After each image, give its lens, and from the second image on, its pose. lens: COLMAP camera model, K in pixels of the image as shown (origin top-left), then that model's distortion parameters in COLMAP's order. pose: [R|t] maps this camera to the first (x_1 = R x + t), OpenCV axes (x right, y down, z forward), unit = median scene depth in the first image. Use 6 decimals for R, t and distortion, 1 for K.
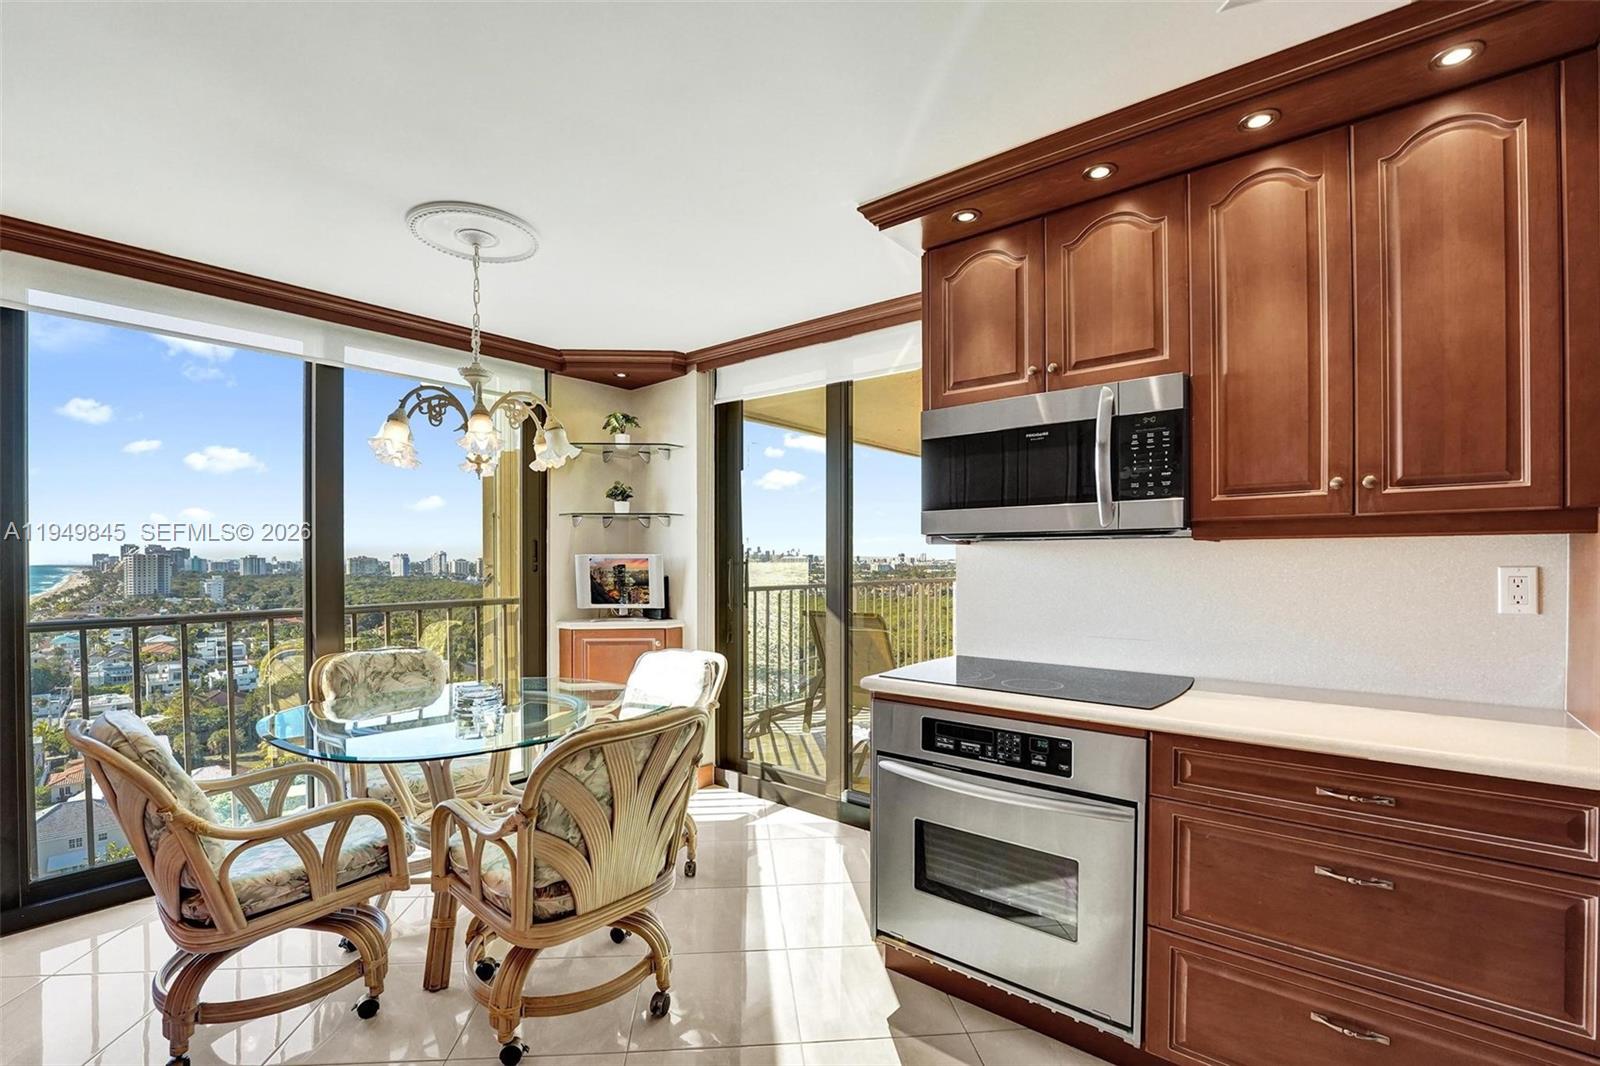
lens RADIAL K [[686.8, 0, 801.7], [0, 686.8, 575.3], [0, 0, 1]] dist [-0.033228, 0.005185]
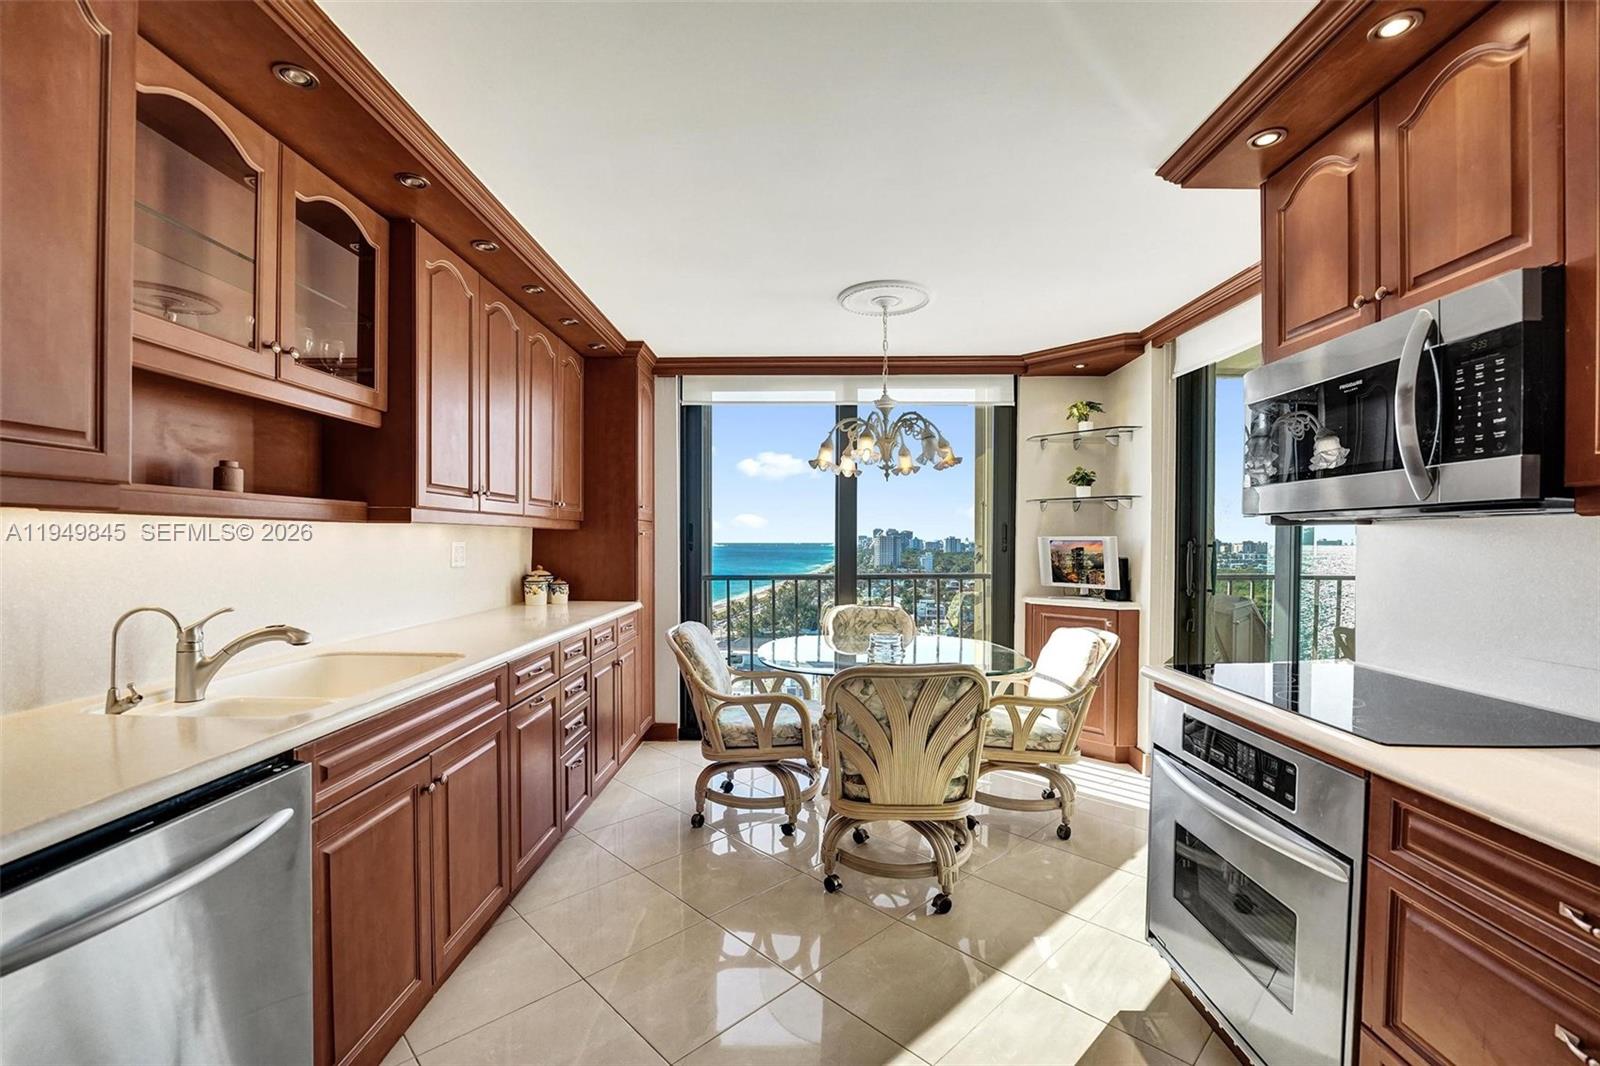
lens RADIAL K [[686.8, 0, 812.7], [0, 686.8, 567.1], [0, 0, 1]] dist [-0.033228, 0.005185]
pose [[0.633208, 0.031797, -0.773328, 0.522184], [-0.019161, 0.999494, 0.025407, -0.004520], [0.773744, -0.001270, 0.633497, 0.032161]]
